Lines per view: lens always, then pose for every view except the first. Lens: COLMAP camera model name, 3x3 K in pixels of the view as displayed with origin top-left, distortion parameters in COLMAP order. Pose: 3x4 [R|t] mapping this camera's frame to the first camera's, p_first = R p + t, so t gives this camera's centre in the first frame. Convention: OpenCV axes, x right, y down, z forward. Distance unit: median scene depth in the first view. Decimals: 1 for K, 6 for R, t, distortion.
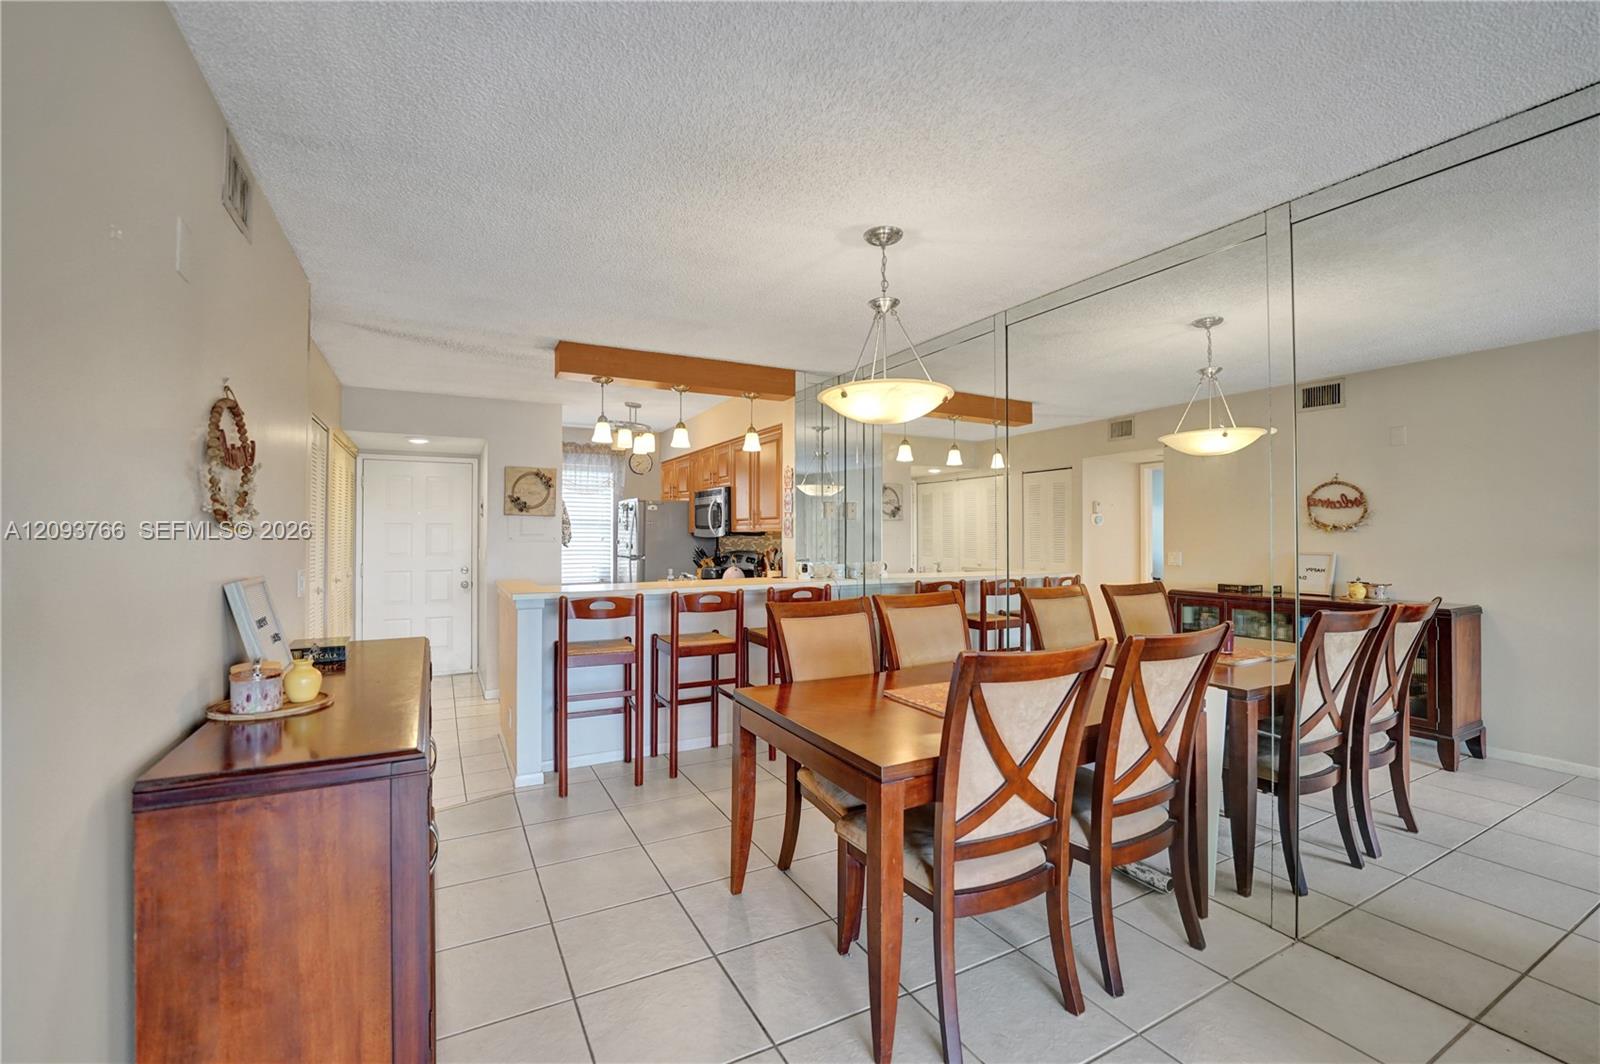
lens RADIAL K [[679.5, 0, 799.8], [0, 679.5, 528.1], [0, 0, 1]] dist [-0.027981, 0.003410]
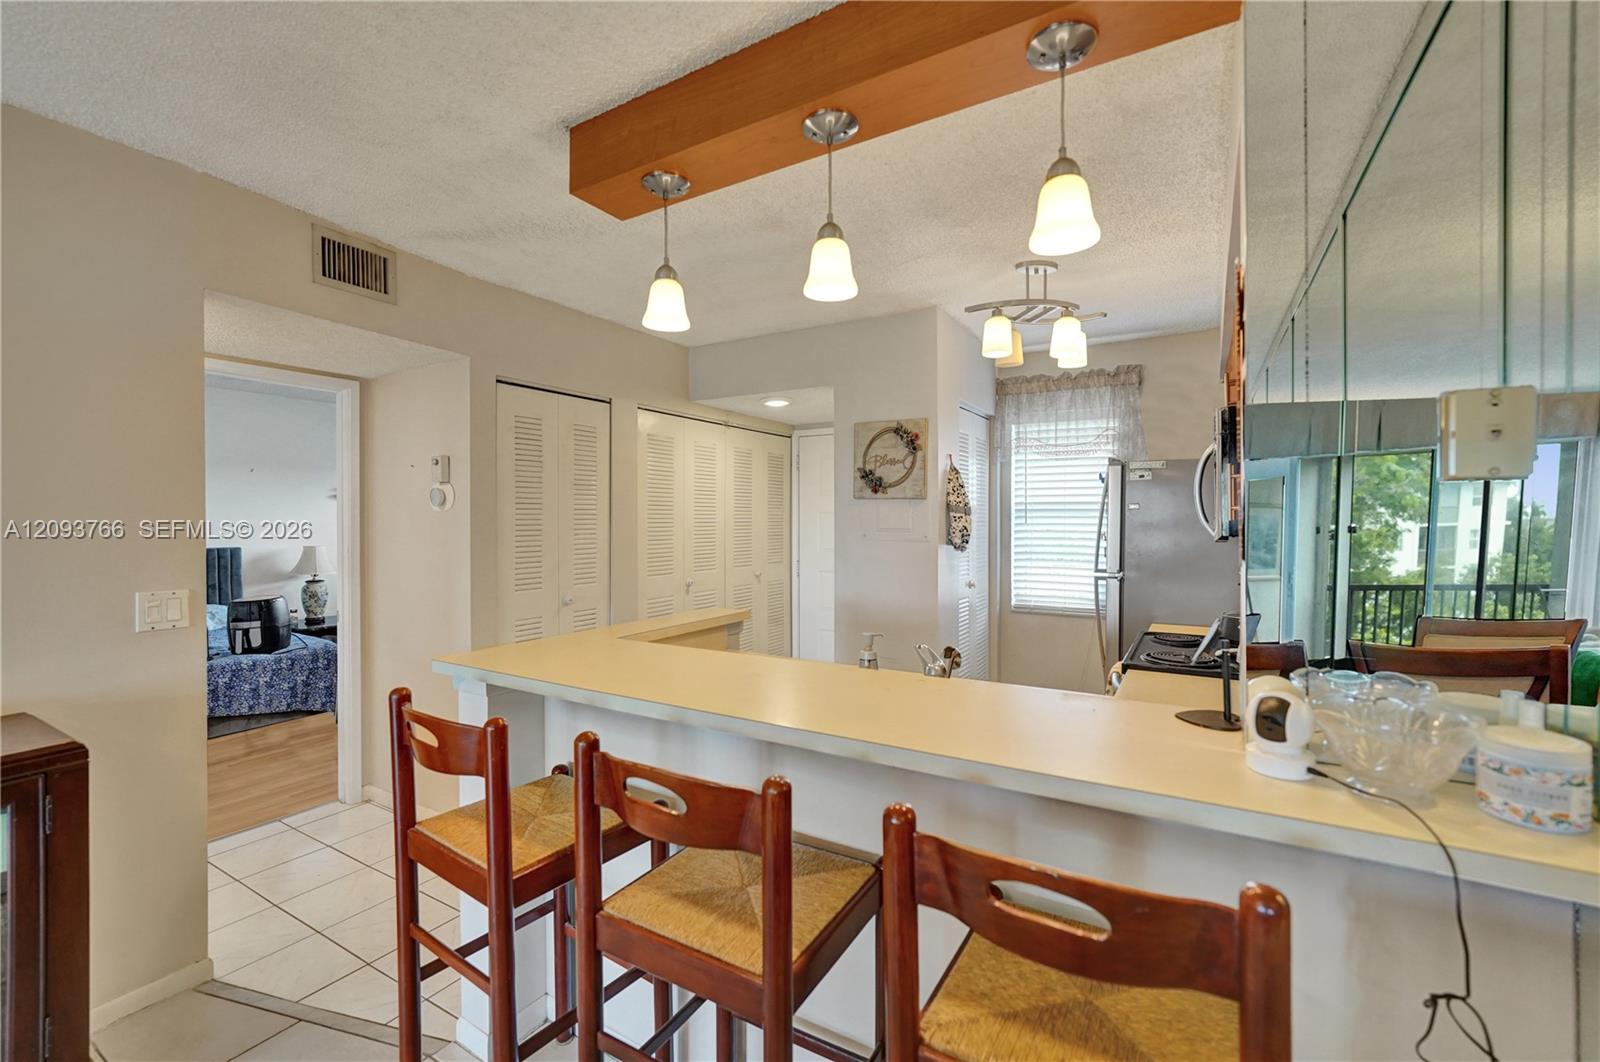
lens RADIAL K [[679.5, 0, 804.5], [0, 679.5, 536.4], [0, 0, 1]] dist [-0.027981, 0.003410]
pose [[0.492928, 0.022820, -0.869771, 0.124312], [0.012735, 0.999360, 0.033437, -0.007004], [0.869977, -0.027559, 0.492322, 0.758372]]
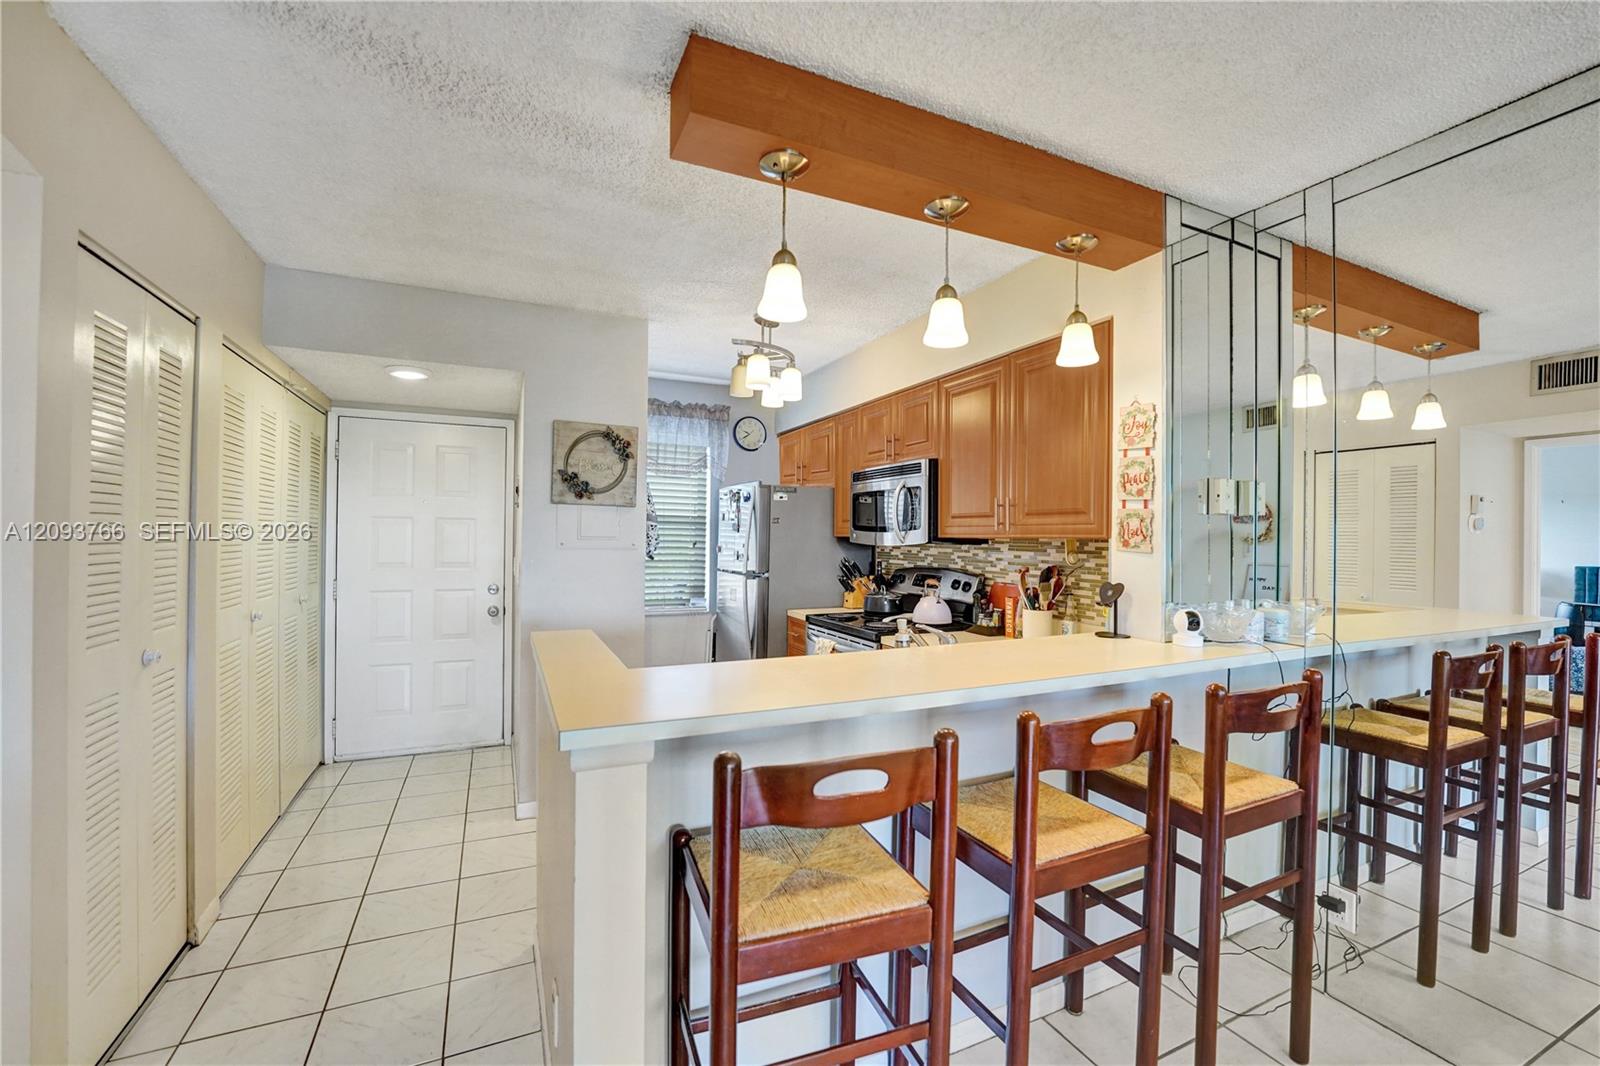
lens RADIAL K [[667.4, 0, 804.5], [0, 667.4, 538.7], [0, 0, 1]] dist [-0.022194, 0.000488]
pose [[0.998268, 0.013228, -0.057318, -0.221483], [-0.012511, 0.999839, 0.012857, 0.001186], [0.057479, -0.012117, 0.998273, 0.523452]]
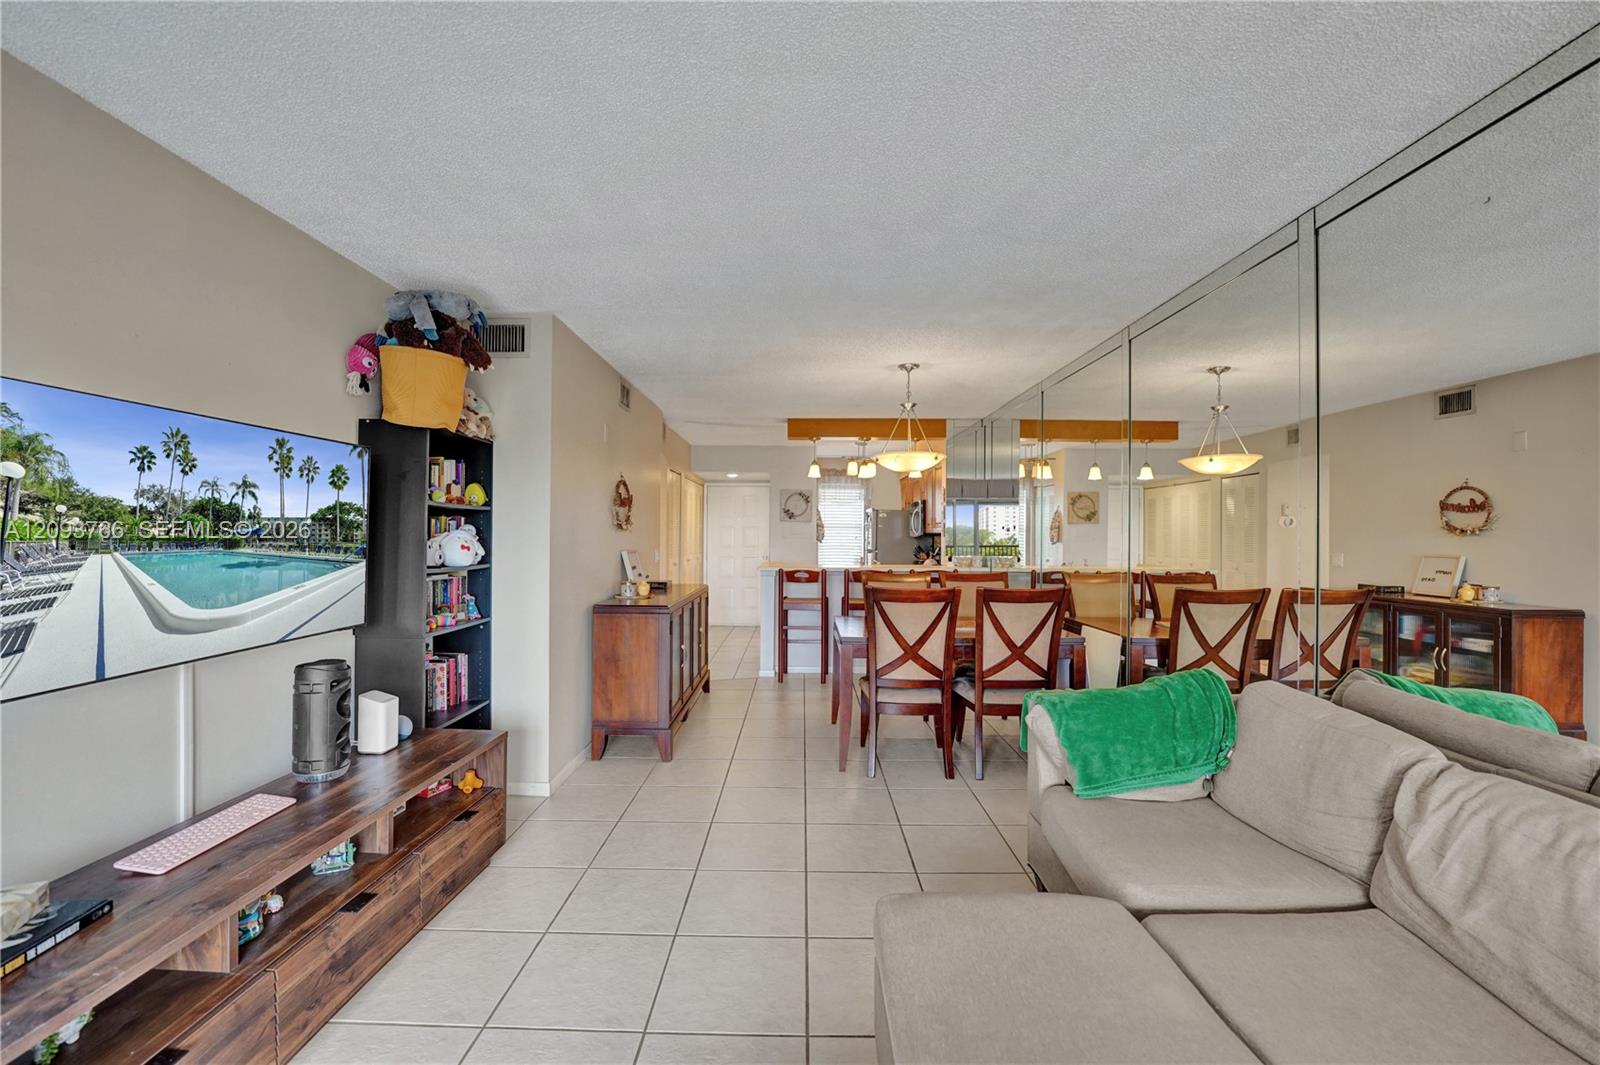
lens RADIAL K [[679.5, 0, 777.7], [0, 679.5, 544.8], [0, 0, 1]] dist [-0.027981, 0.003410]
pose [[0.861445, 0.013960, -0.507659, 0.402764], [-0.001827, 0.999701, 0.024389, -0.003506], [0.507847, -0.020083, 0.861213, -0.388637]]
